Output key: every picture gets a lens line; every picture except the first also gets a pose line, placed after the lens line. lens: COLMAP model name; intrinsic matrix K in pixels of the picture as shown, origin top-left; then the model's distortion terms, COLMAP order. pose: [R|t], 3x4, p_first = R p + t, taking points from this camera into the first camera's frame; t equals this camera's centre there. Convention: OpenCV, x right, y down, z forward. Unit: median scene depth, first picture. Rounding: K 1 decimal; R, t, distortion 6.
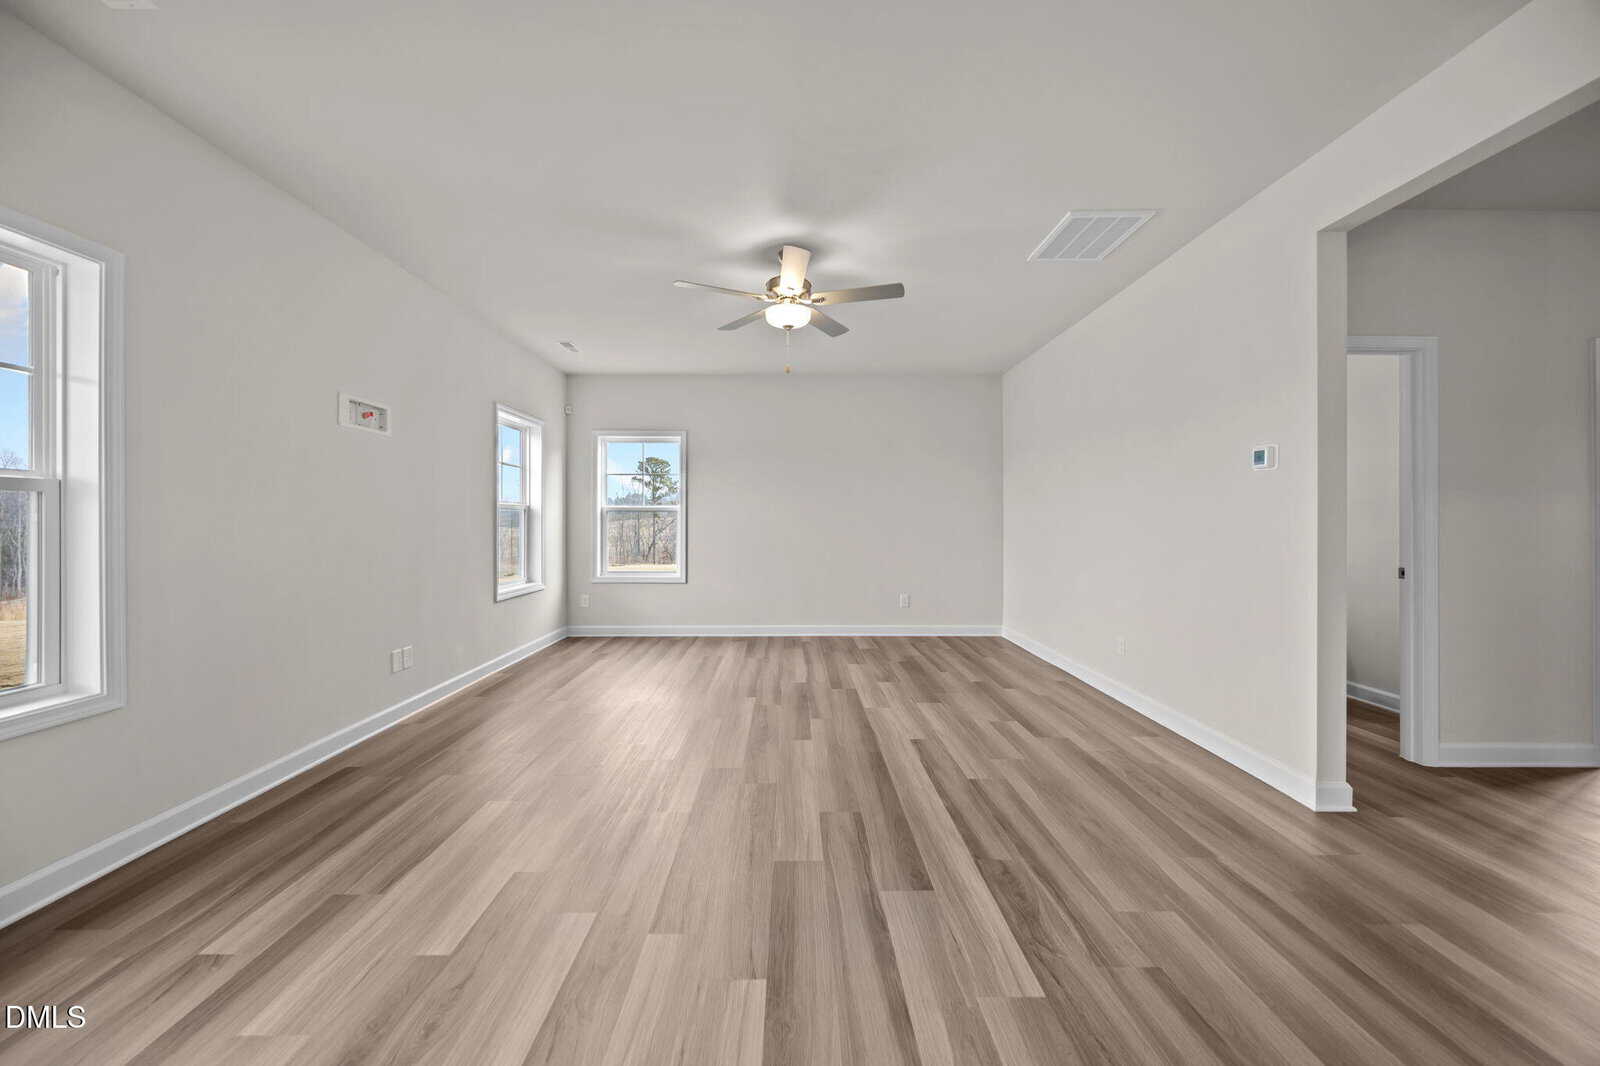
lens RADIAL K [[610.5, 0, 802.0], [0, 610.5, 519.5], [0, 0, 1]] dist [-0.000856, -0.000090]
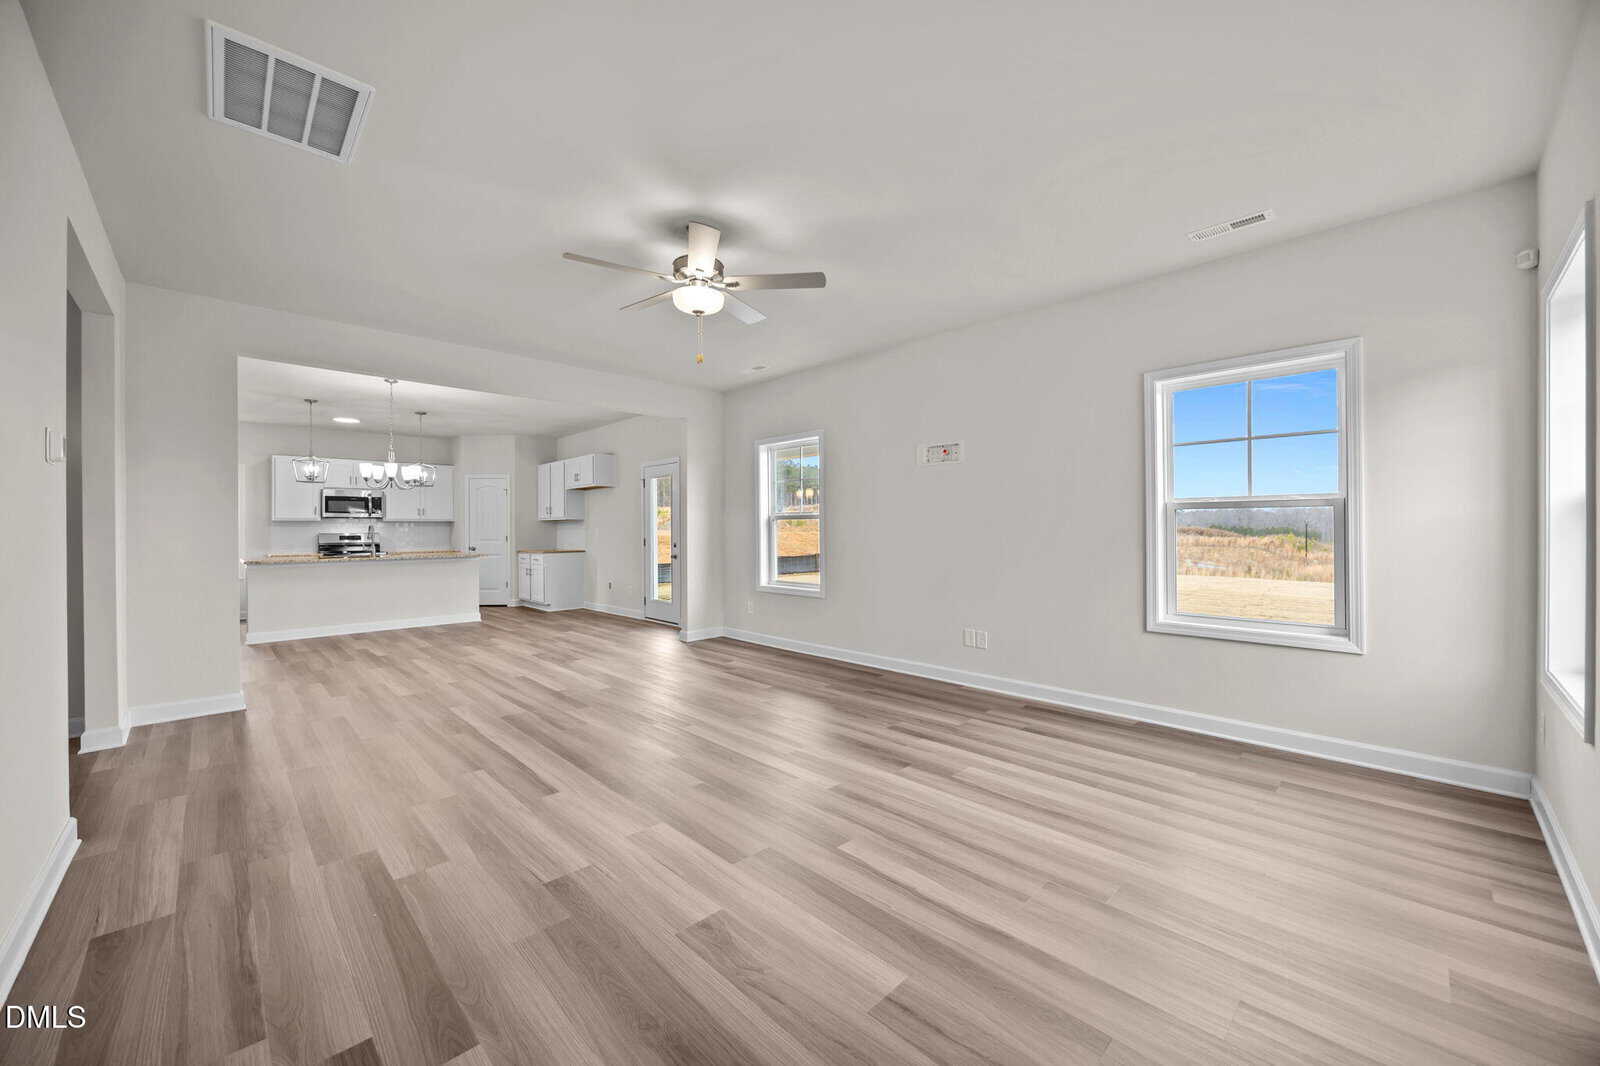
lens RADIAL K [[610.5, 0, 795.2], [0, 610.5, 530.7], [0, 0, 1]] dist [-0.000856, -0.000090]
pose [[-0.729150, 0.003713, -0.684344, 0.350632], [0.006678, 0.999976, -0.001690, 0.006128], [0.684321, -0.005802, -0.729158, 1.253868]]
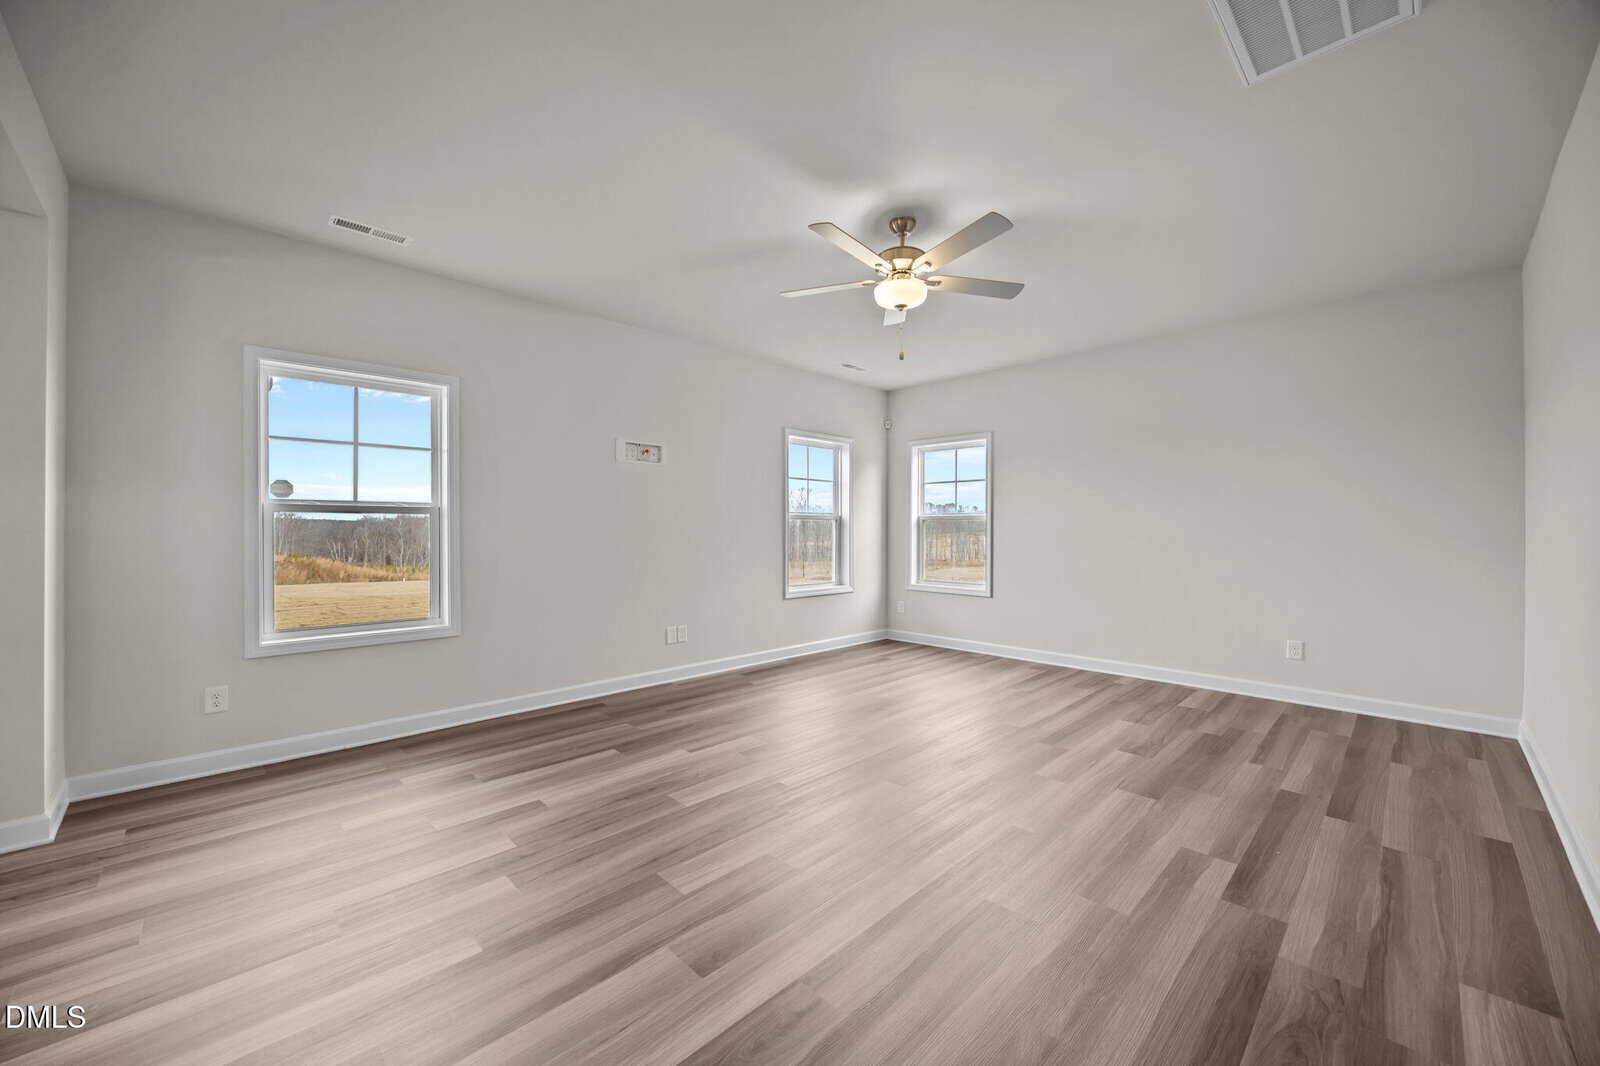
lens RADIAL K [[610.5, 0, 804.8], [0, 610.5, 526.5], [0, 0, 1]] dist [-0.000856, -0.000090]
pose [[0.695127, -0.005306, -0.718868, 0.366133], [0.002520, 0.999985, -0.004944, 0.002104], [0.718883, 0.001625, 0.695130, 0.214346]]
